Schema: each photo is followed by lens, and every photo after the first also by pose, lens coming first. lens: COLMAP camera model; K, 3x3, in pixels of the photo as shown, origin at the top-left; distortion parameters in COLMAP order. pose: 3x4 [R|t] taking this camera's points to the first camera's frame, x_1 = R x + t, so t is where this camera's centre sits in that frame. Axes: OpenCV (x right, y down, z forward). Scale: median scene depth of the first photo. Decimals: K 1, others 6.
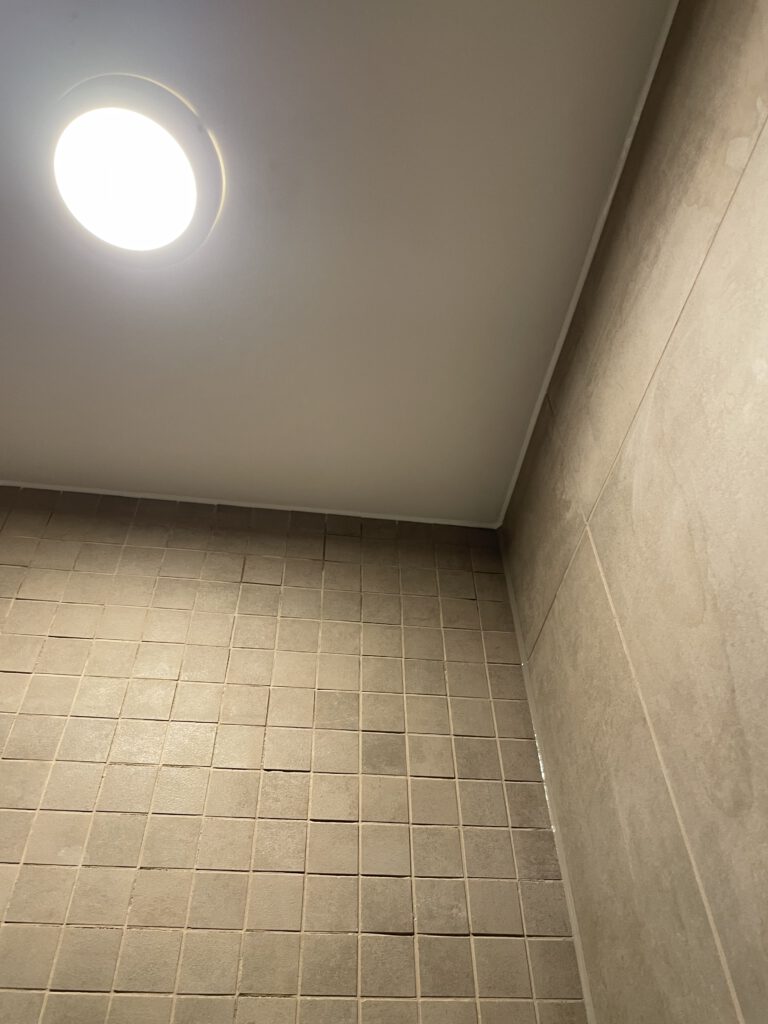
lens RADIAL K [[775.9, 0, 388.2], [0, 775.9, 512.1], [0, 0, 1]] dist [0.074142, -0.096251]
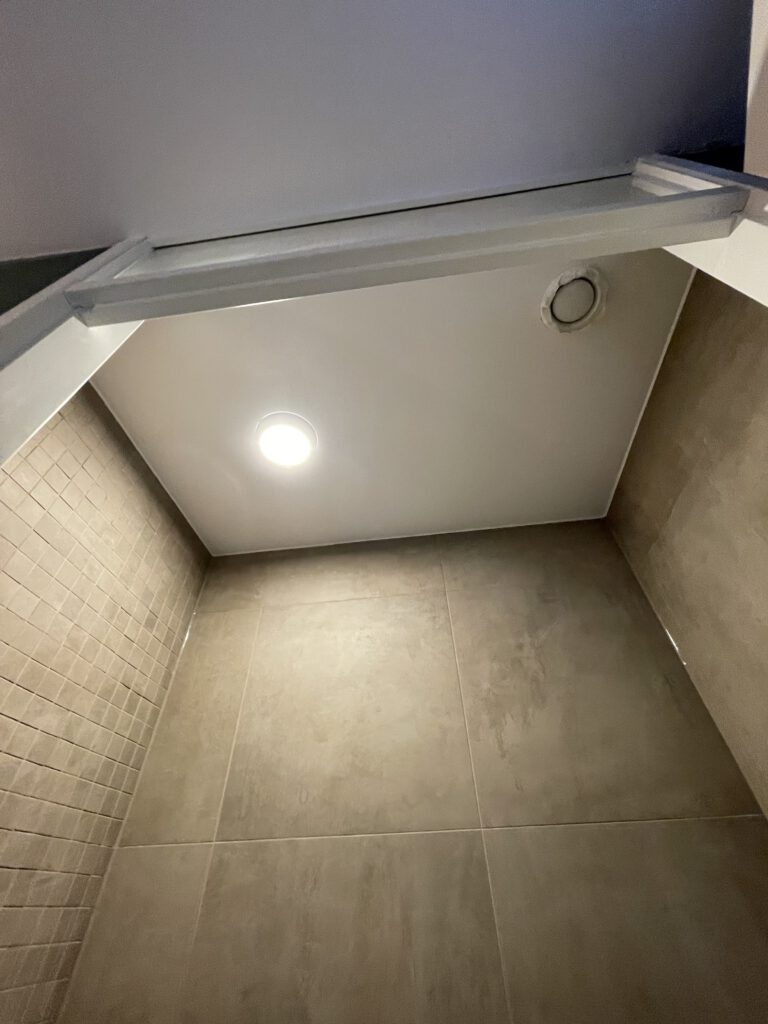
lens RADIAL K [[411.4, 0, 383.3], [0, 411.4, 514.9], [0, 0, 1]] dist [-0.008169, 0.002641]
pose [[0.273693, 0.679198, 0.681016, -1.047777], [-0.706572, 0.622377, -0.336753, -0.006715], [-0.652571, -0.389020, 0.650242, -0.294015]]
